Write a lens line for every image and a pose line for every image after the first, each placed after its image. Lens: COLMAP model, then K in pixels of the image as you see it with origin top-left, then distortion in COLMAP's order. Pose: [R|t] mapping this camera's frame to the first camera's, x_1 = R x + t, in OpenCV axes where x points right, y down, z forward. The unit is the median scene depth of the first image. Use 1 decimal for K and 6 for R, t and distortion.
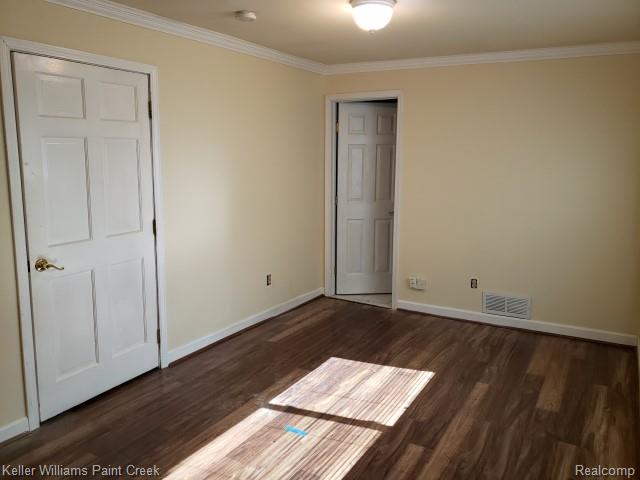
lens RADIAL K [[505.4, 0, 319.1], [0, 505.4, 239.3], [0, 0, 1]] dist [0.040339, -0.012858]
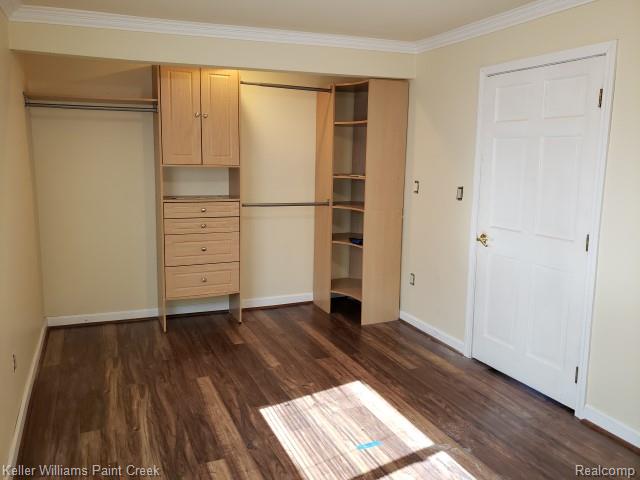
lens RADIAL K [[505.4, 0, 318.9], [0, 505.4, 241.2], [0, 0, 1]] dist [0.040339, -0.012858]
pose [[-0.572272, 0.128934, -0.809865, 0.682049], [-0.158430, 0.951576, 0.263445, -0.201168], [0.804615, 0.279069, -0.524133, 1.249436]]
